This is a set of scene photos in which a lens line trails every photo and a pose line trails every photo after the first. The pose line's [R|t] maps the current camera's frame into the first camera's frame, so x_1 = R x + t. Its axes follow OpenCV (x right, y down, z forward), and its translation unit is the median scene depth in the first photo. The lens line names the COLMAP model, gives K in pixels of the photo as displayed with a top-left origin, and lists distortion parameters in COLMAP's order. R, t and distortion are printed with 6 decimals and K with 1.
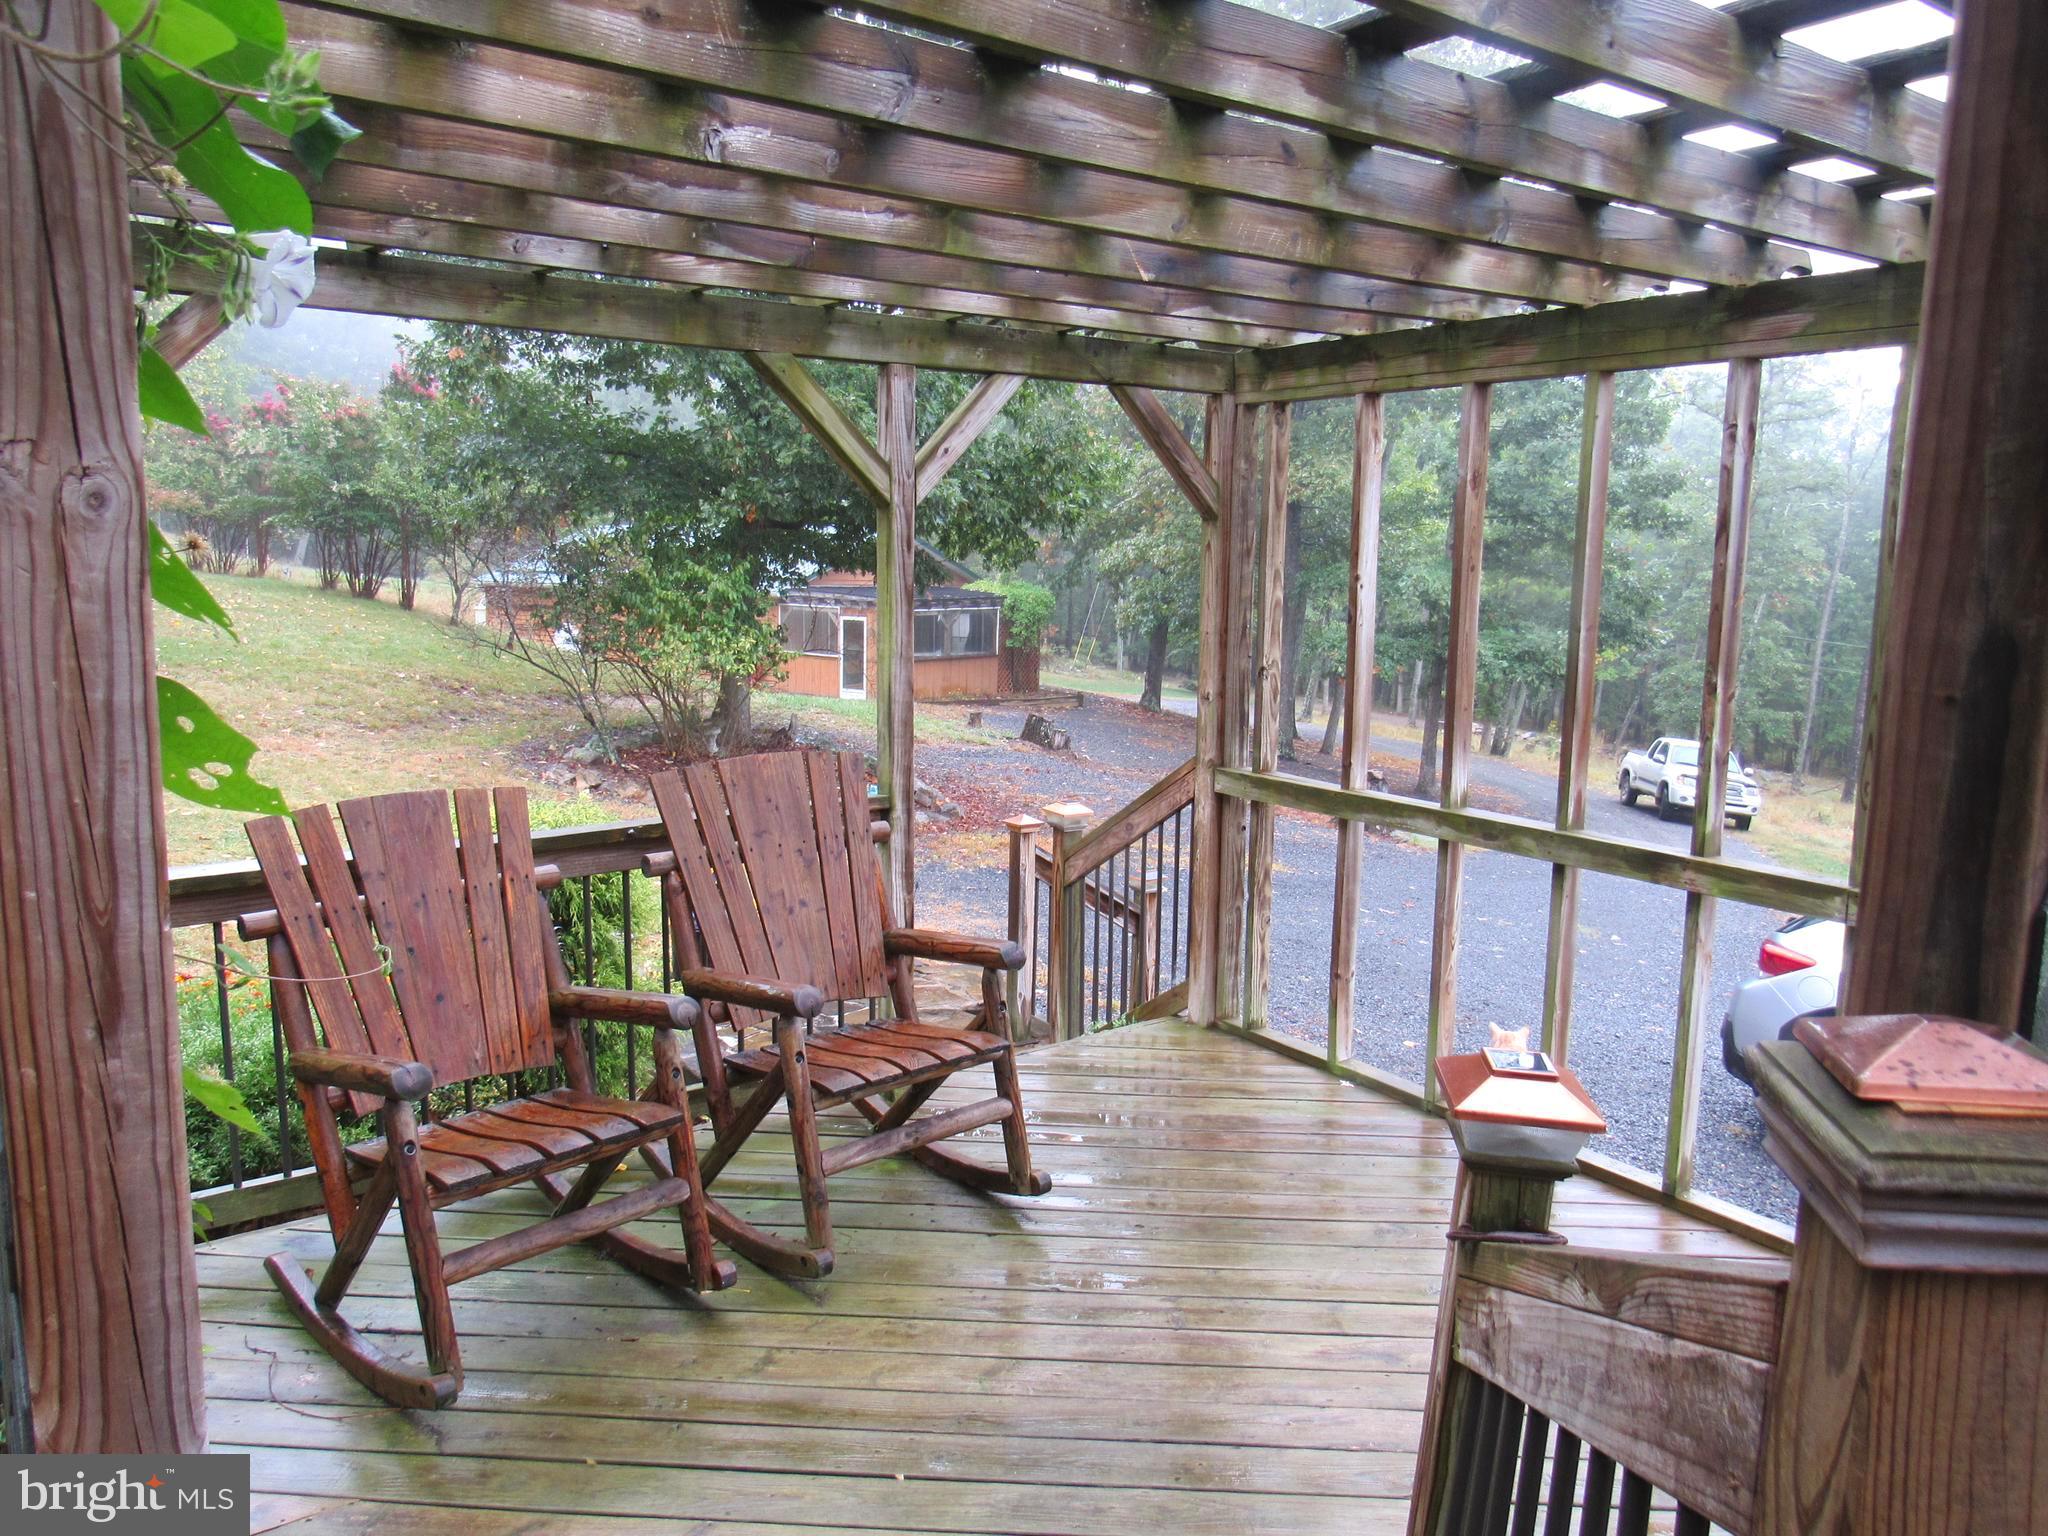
lens RADIAL K [[1488.5, 0, 1024.0], [0, 1488.5, 768.0], [0, 0, 1]] dist [-0.029085, 0.034780]
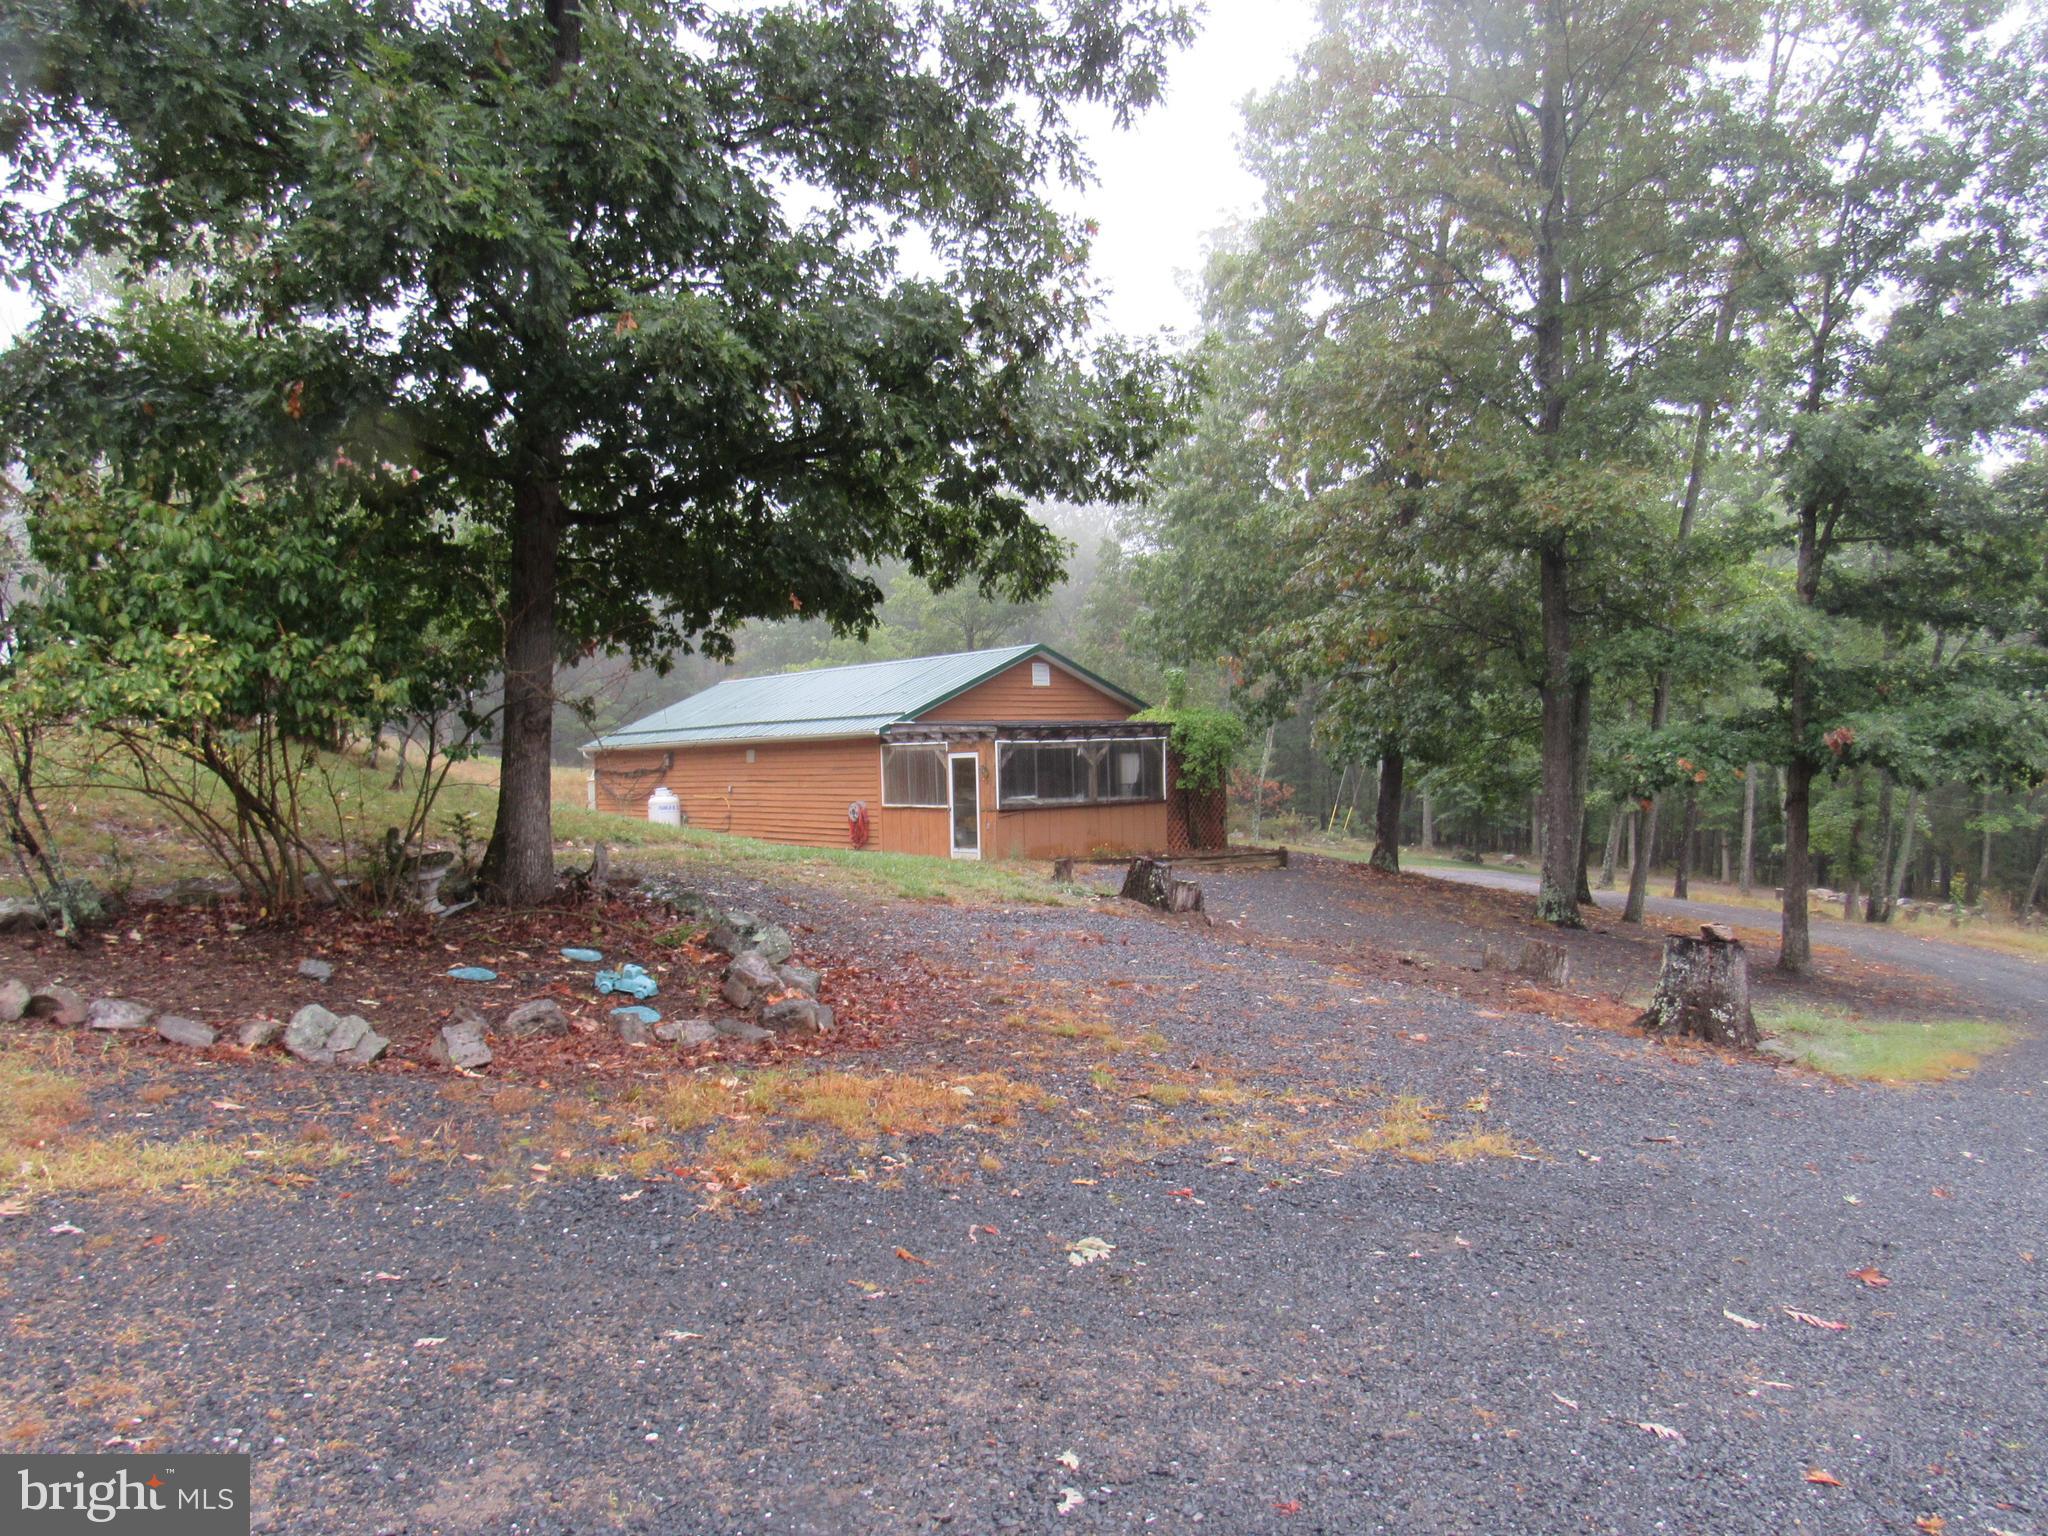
lens RADIAL K [[1488.5, 0, 1024.0], [0, 1488.5, 768.0], [0, 0, 1]] dist [-0.029085, 0.034780]
pose [[0.981362, -0.042457, -0.187421, 0.056259], [0.017678, 0.991098, -0.131956, 0.006712], [0.191355, 0.126183, 0.973376, 0.254731]]
